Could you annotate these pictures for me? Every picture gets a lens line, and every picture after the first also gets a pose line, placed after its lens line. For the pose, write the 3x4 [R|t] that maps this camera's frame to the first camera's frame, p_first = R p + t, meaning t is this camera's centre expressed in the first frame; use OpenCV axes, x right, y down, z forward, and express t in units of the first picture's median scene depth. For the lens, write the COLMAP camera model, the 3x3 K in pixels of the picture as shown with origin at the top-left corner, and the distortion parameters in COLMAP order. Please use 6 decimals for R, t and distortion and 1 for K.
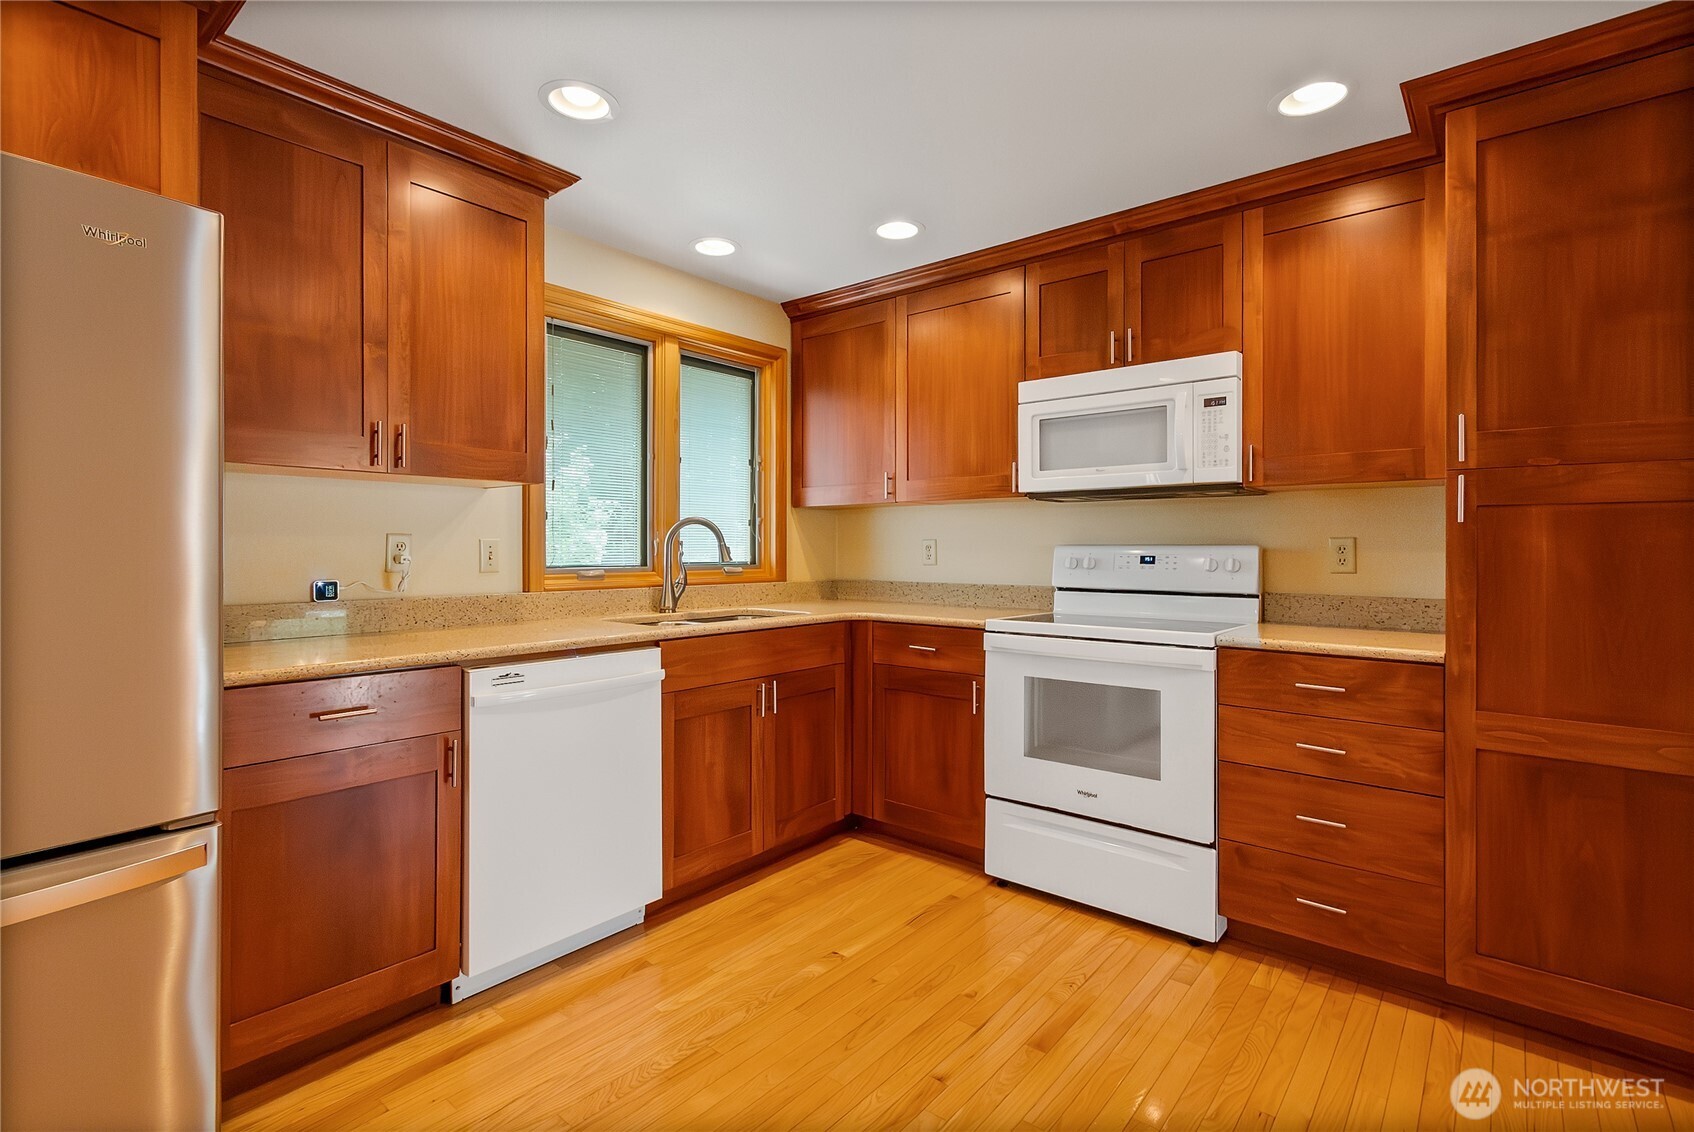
lens RADIAL K [[880.8, 0, 847.5], [0, 880.8, 550.8], [0, 0, 1]] dist [0.000427, 0.000183]
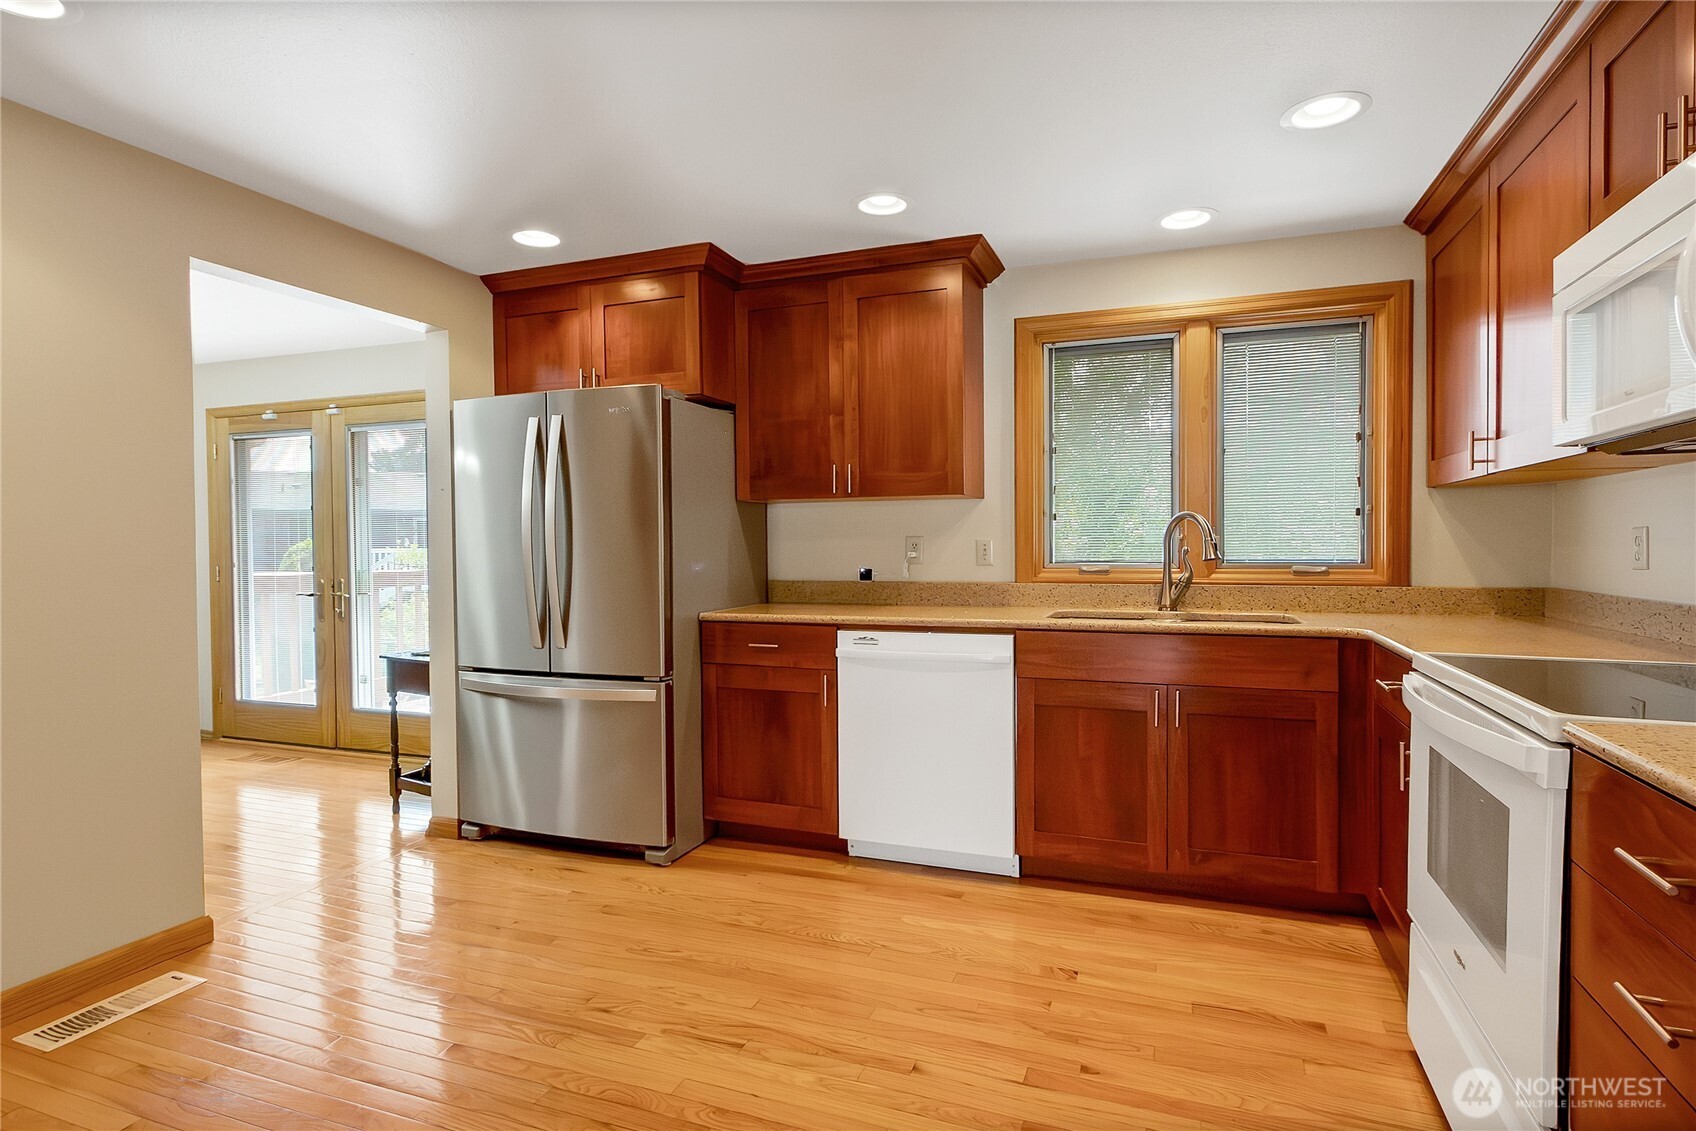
lens RADIAL K [[879.0, 0, 848.0], [0, 879.0, 565.5], [0, 0, 1]] dist [0.000205, -0.000193]
pose [[0.281354, 0.018991, -0.959416, 0.751546], [0.005482, 0.999756, 0.021397, -0.003159], [0.959588, -0.011280, 0.281181, 0.463188]]
